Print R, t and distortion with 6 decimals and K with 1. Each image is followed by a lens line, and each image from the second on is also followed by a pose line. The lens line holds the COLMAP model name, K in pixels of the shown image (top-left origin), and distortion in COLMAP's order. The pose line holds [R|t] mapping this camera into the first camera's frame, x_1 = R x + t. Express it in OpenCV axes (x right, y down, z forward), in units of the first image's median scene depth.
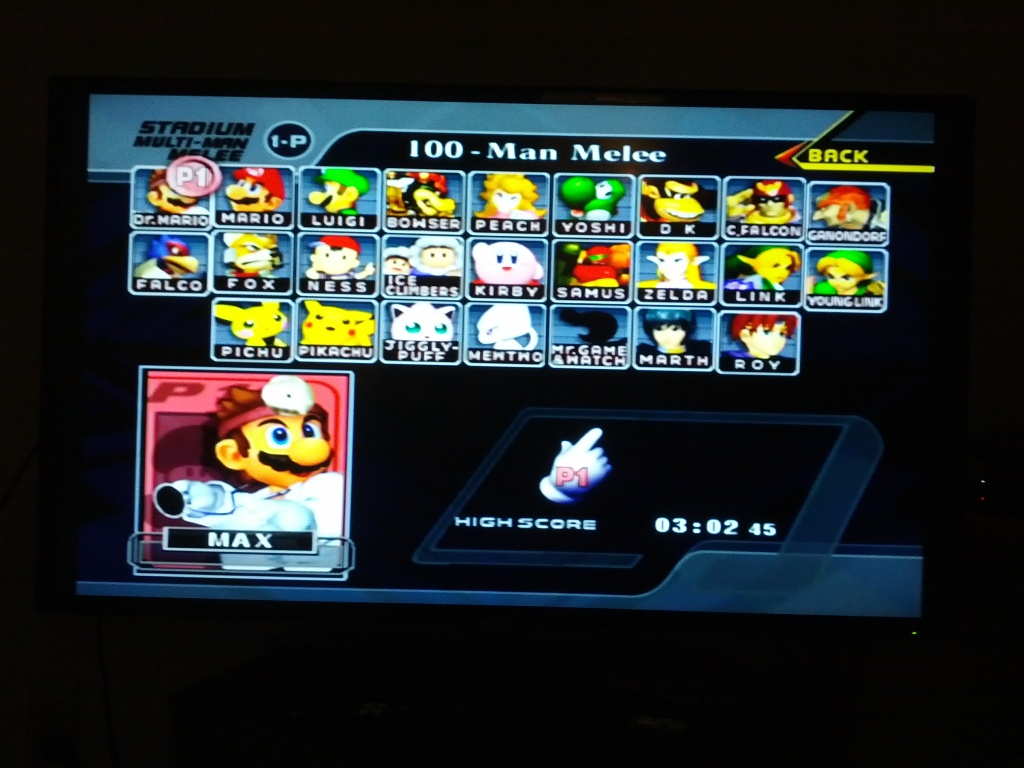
lens RADIAL K [[1075.6, 0, 486.9], [0, 1075.6, 393.0], [0, 0, 1]] dist [0.097107, -0.406239]
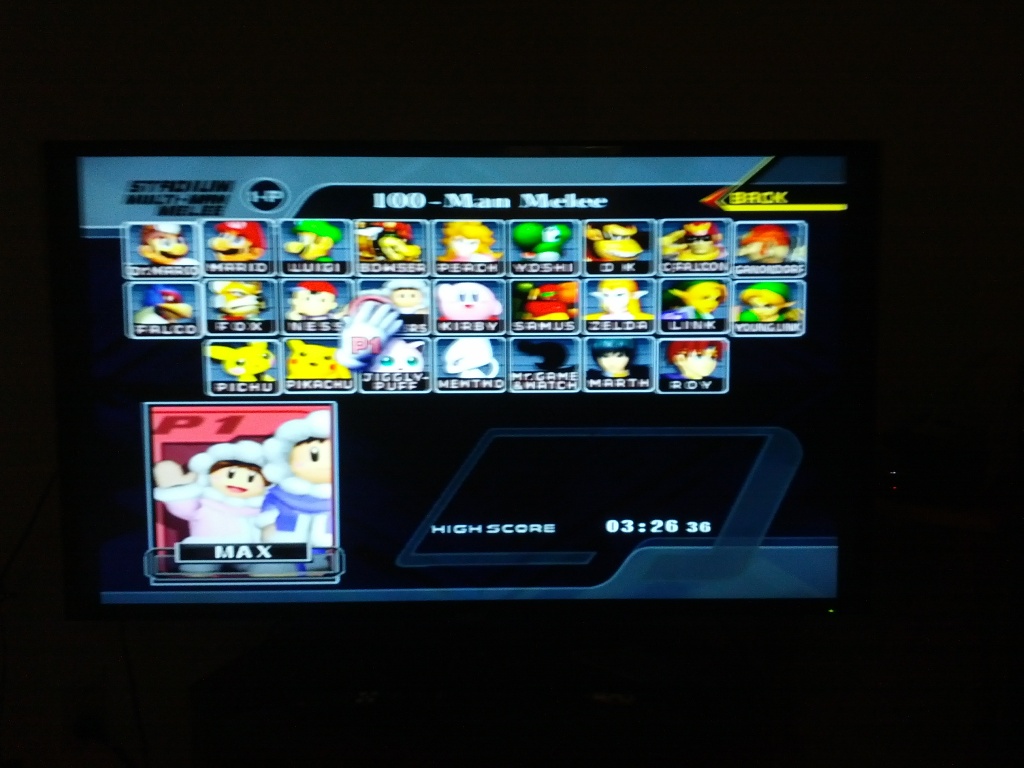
lens RADIAL K [[1112.9, 0, 516.0], [0, 1112.9, 385.9], [0, 0, 1]] dist [0.102054, -0.495302]
pose [[0.997438, -0.030761, 0.064591, -0.010267], [0.033175, 0.998778, -0.036628, 0.011545], [-0.063385, 0.038677, 0.997239, -0.158216]]
